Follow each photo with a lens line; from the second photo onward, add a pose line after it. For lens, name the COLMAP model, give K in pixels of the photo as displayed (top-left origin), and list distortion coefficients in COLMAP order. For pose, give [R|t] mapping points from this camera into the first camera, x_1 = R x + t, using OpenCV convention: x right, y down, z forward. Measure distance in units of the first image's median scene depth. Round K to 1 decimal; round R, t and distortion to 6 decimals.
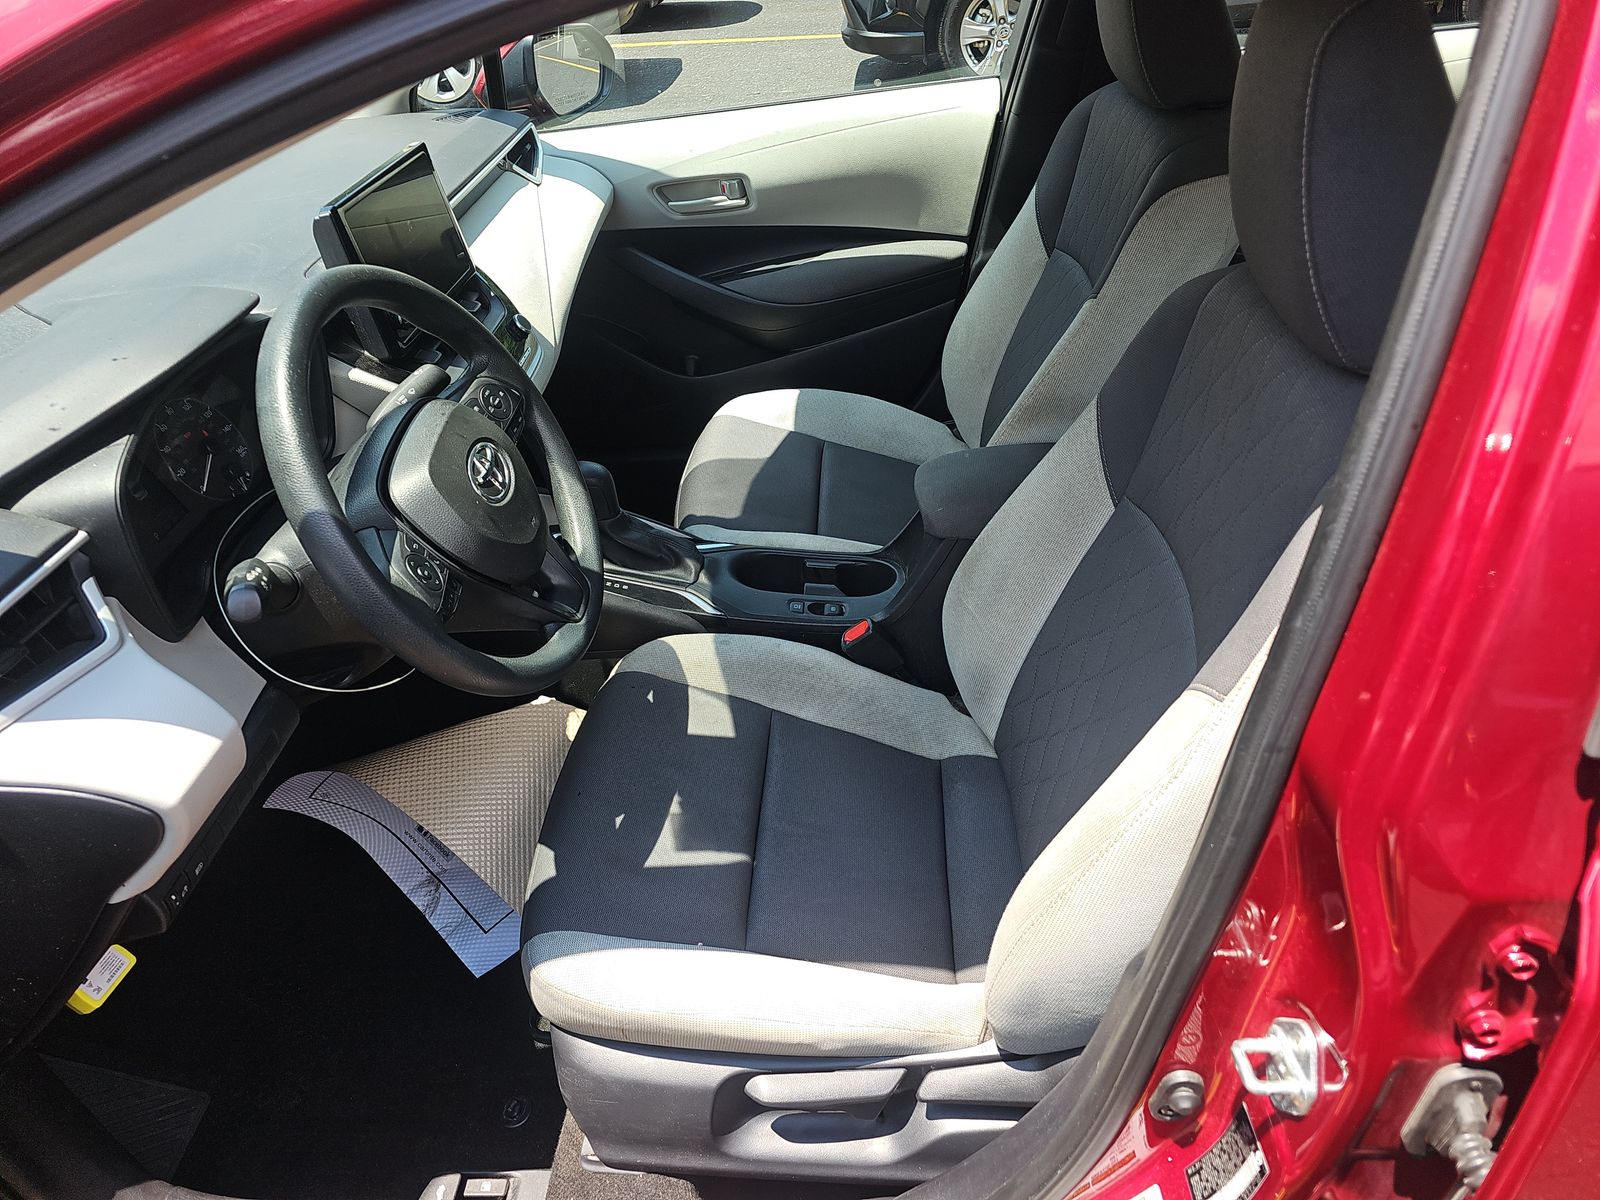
lens RADIAL K [[1090.6, 0, 799.7], [0, 1090.6, 617.4], [0, 0, 1]] dist [0.056179, -0.077235]
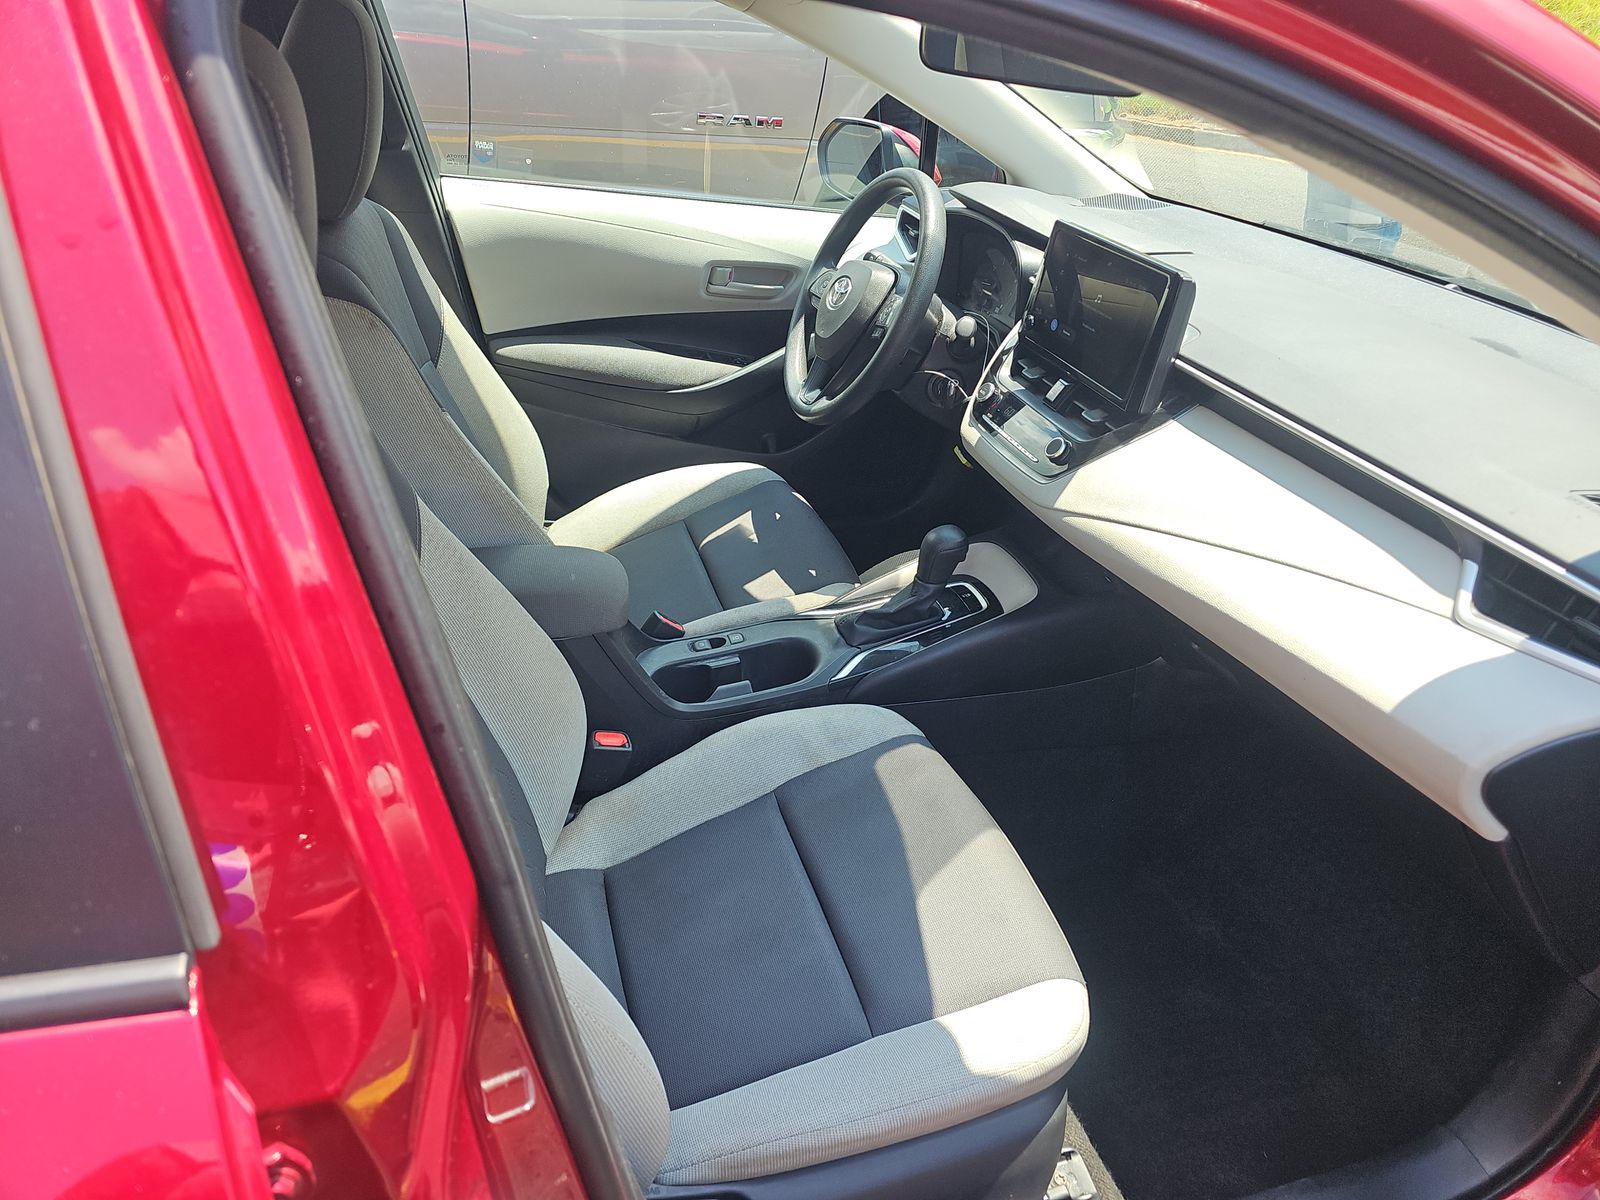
lens RADIAL K [[1090.6, 0, 799.7], [0, 1090.6, 617.4], [0, 0, 1]] dist [0.056179, -0.077235]
pose [[-0.942558, 0.099899, -0.318755, 0.260938], [-0.247068, 0.433722, 0.866512, -0.905957], [0.224815, 0.895492, -0.384127, 1.383503]]
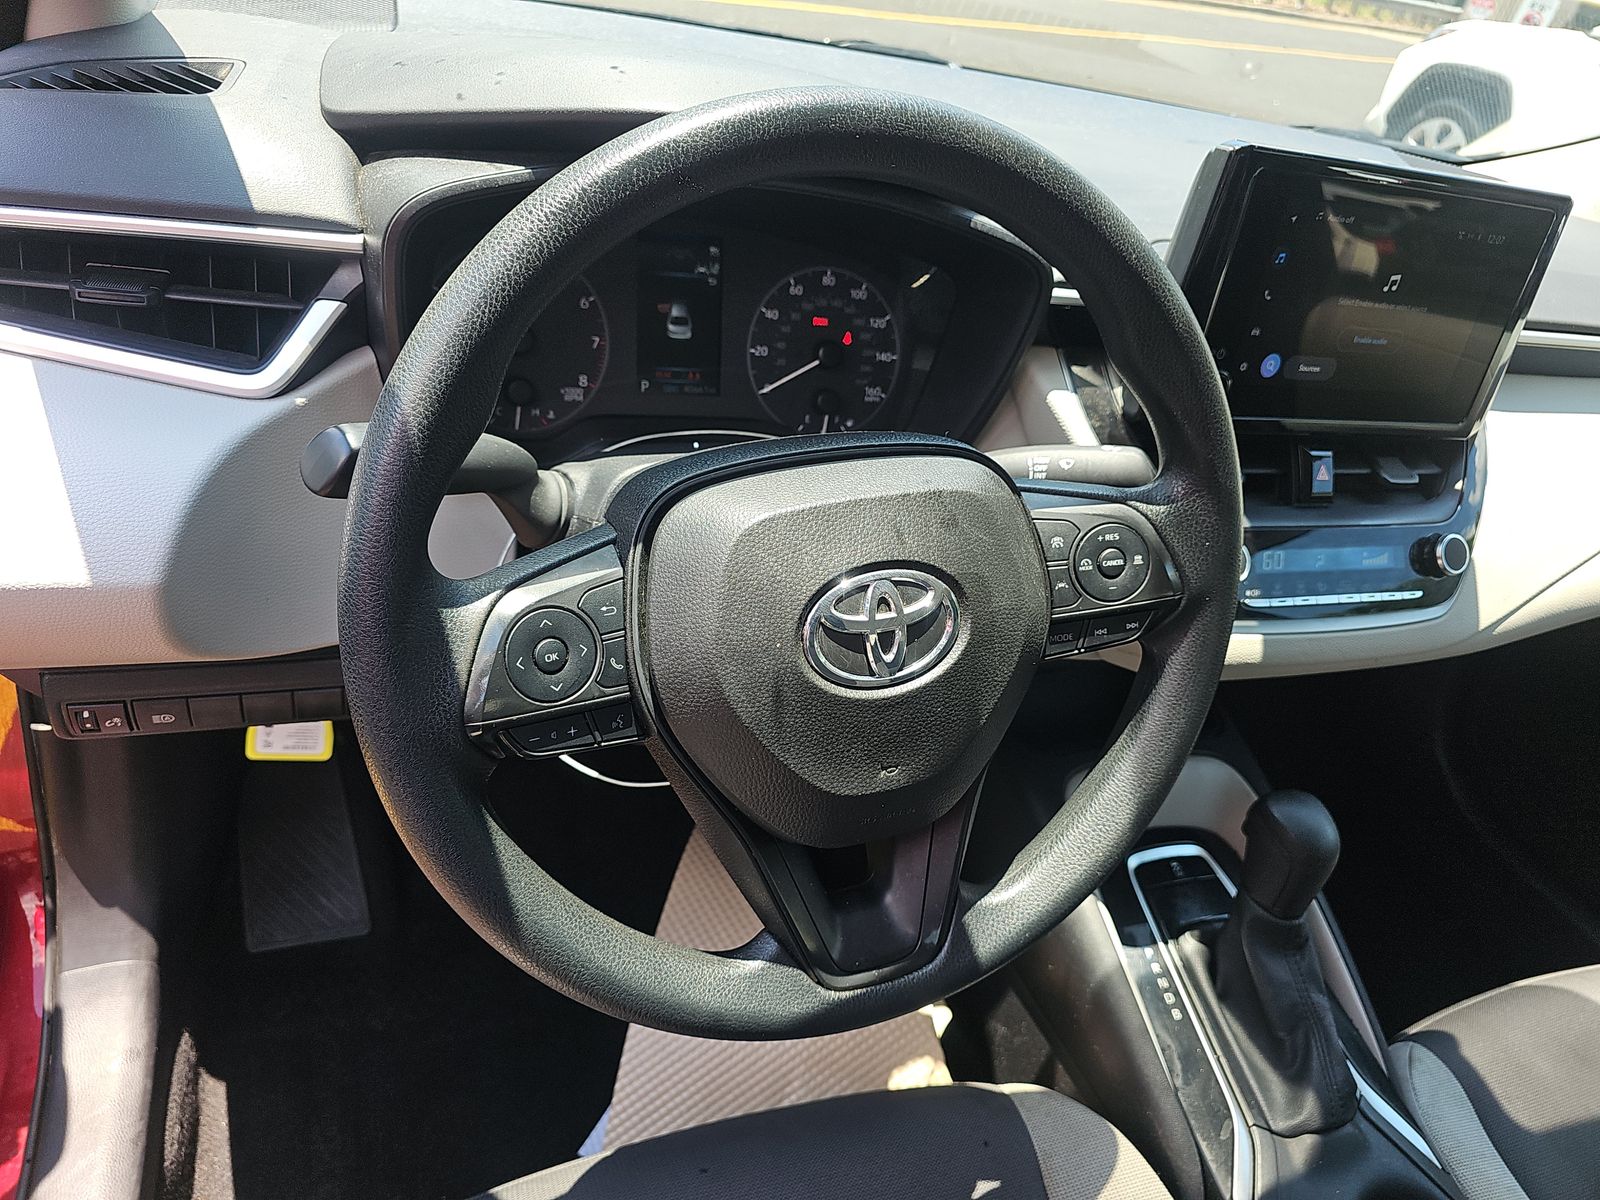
lens RADIAL K [[1090.6, 0, 799.7], [0, 1090.6, 617.4], [0, 0, 1]] dist [0.056179, -0.077235]
pose [[0.373455, 0.642169, -0.669440, 0.002626], [-0.710840, 0.661769, 0.238260, -0.151535], [0.596018, 0.386885, 0.703621, 0.456574]]
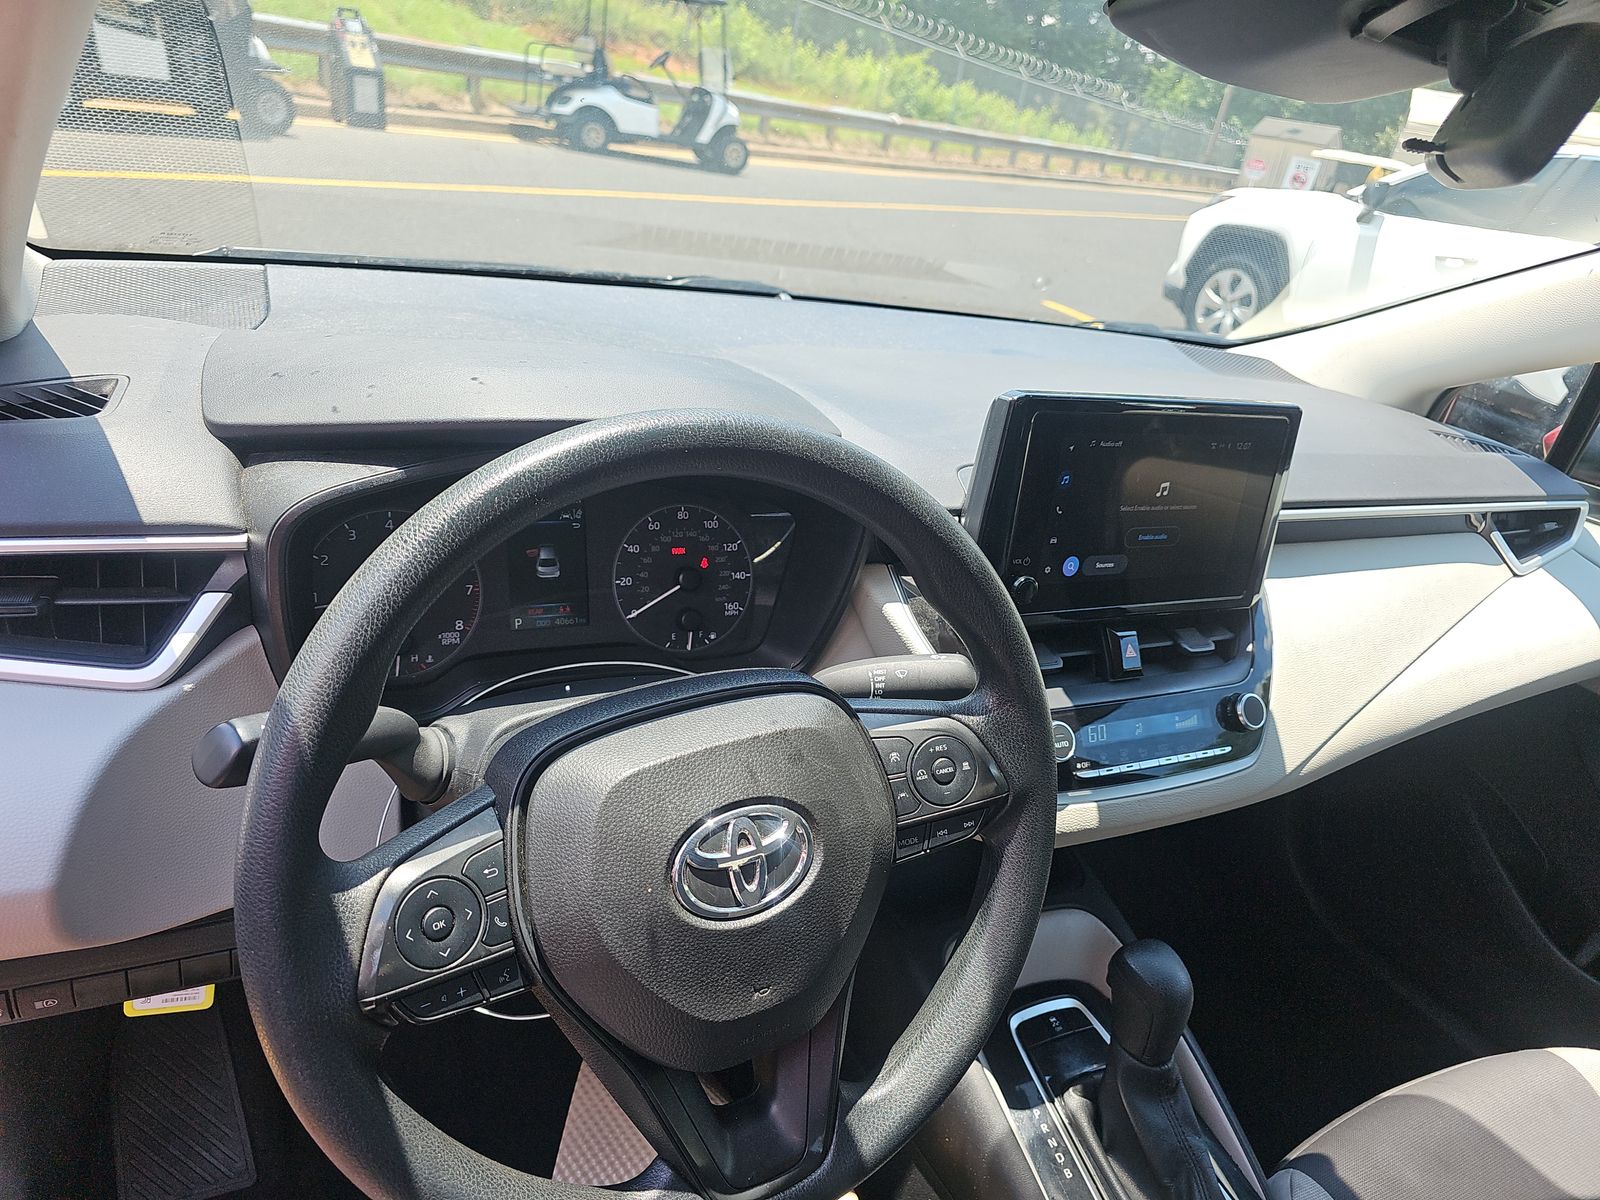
lens RADIAL K [[1085.4, 0, 800.0], [0, 1085.4, 600.0], [0, 0, 1]] dist [0.064699, -0.082454]
pose [[0.490416, 0.507315, -0.708607, 0.017881], [-0.668230, 0.740847, 0.067924, -0.190026], [0.559428, 0.440201, 0.702327, 0.419965]]
